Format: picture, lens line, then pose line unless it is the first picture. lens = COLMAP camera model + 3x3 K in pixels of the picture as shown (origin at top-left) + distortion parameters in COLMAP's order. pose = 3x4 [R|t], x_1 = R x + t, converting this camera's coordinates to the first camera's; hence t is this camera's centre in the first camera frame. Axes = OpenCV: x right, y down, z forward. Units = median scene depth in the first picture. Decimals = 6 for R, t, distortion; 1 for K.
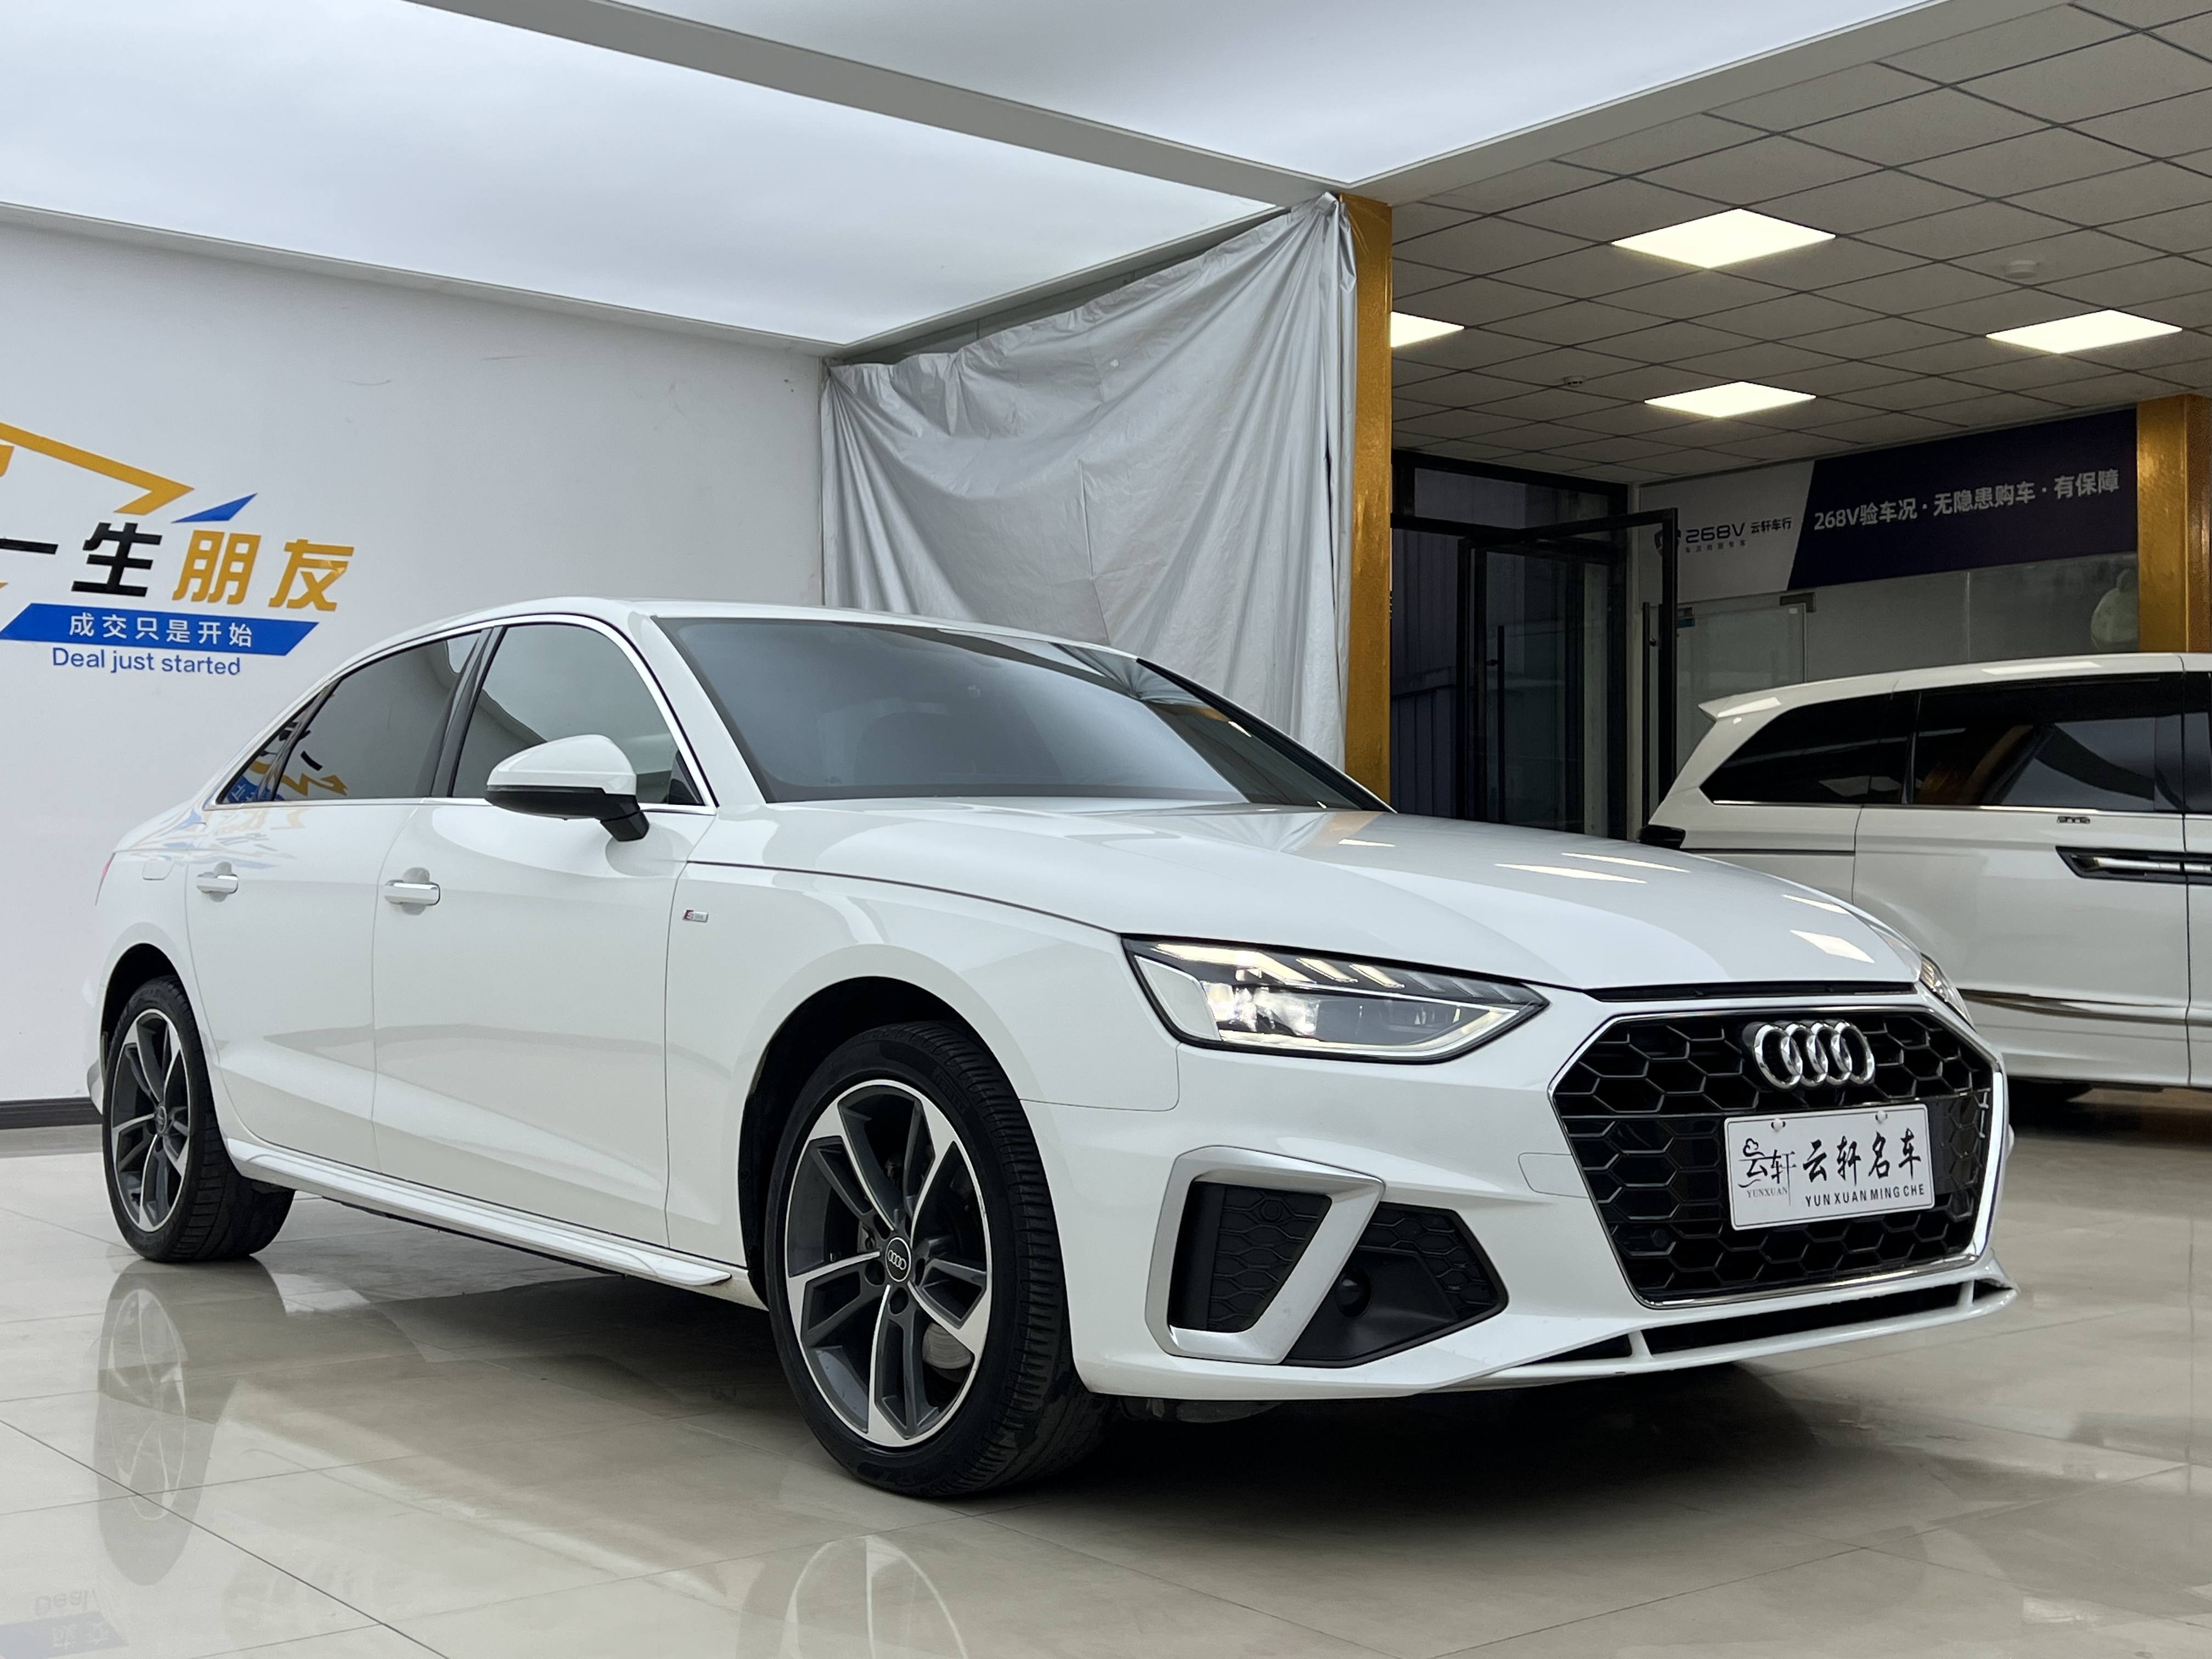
lens RADIAL K [[2580.9, 0, 1097.6], [0, 2580.9, 843.3], [0, 0, 1]] dist [0.064534, 0.000000]
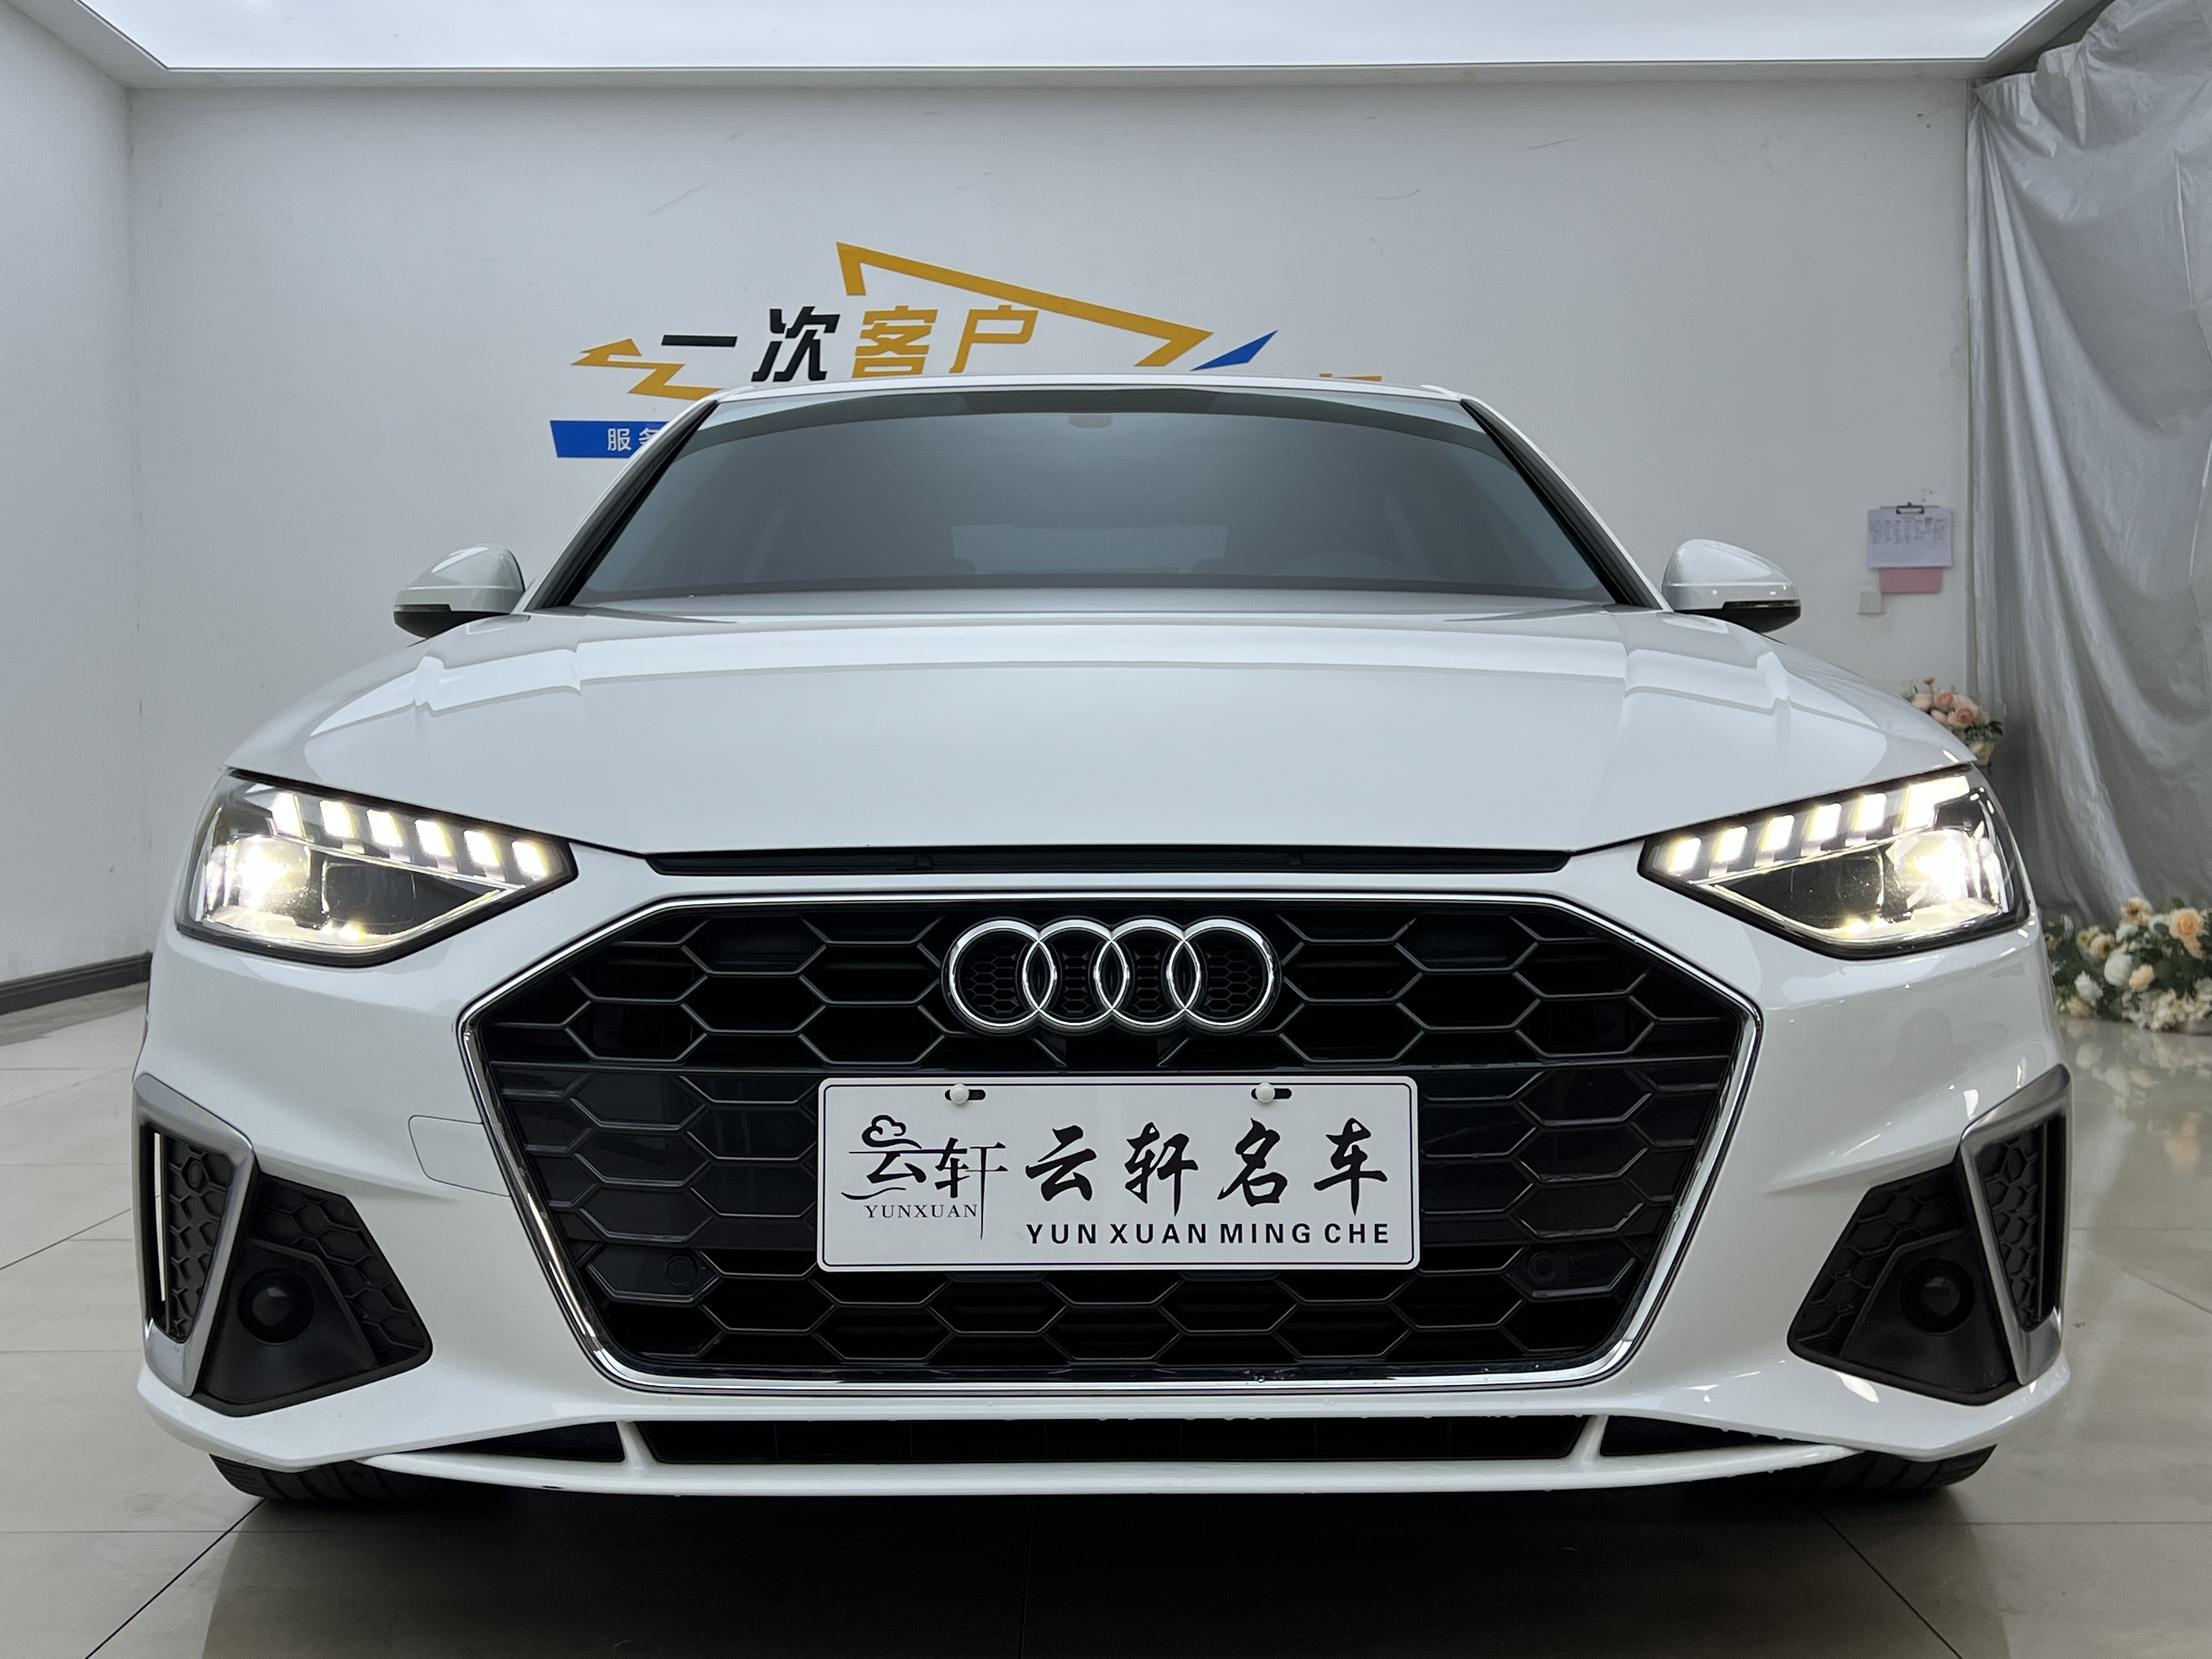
lens RADIAL K [[2580.9, 0, 1100.6], [0, 2580.9, 797.9], [0, 0, 1]] dist [0.064534, 0.000000]
pose [[0.776960, -0.000263, -0.629550, 0.626805], [0.023674, 0.999305, 0.028800, 0.027043], [0.629105, -0.037281, 0.776426, 0.566791]]
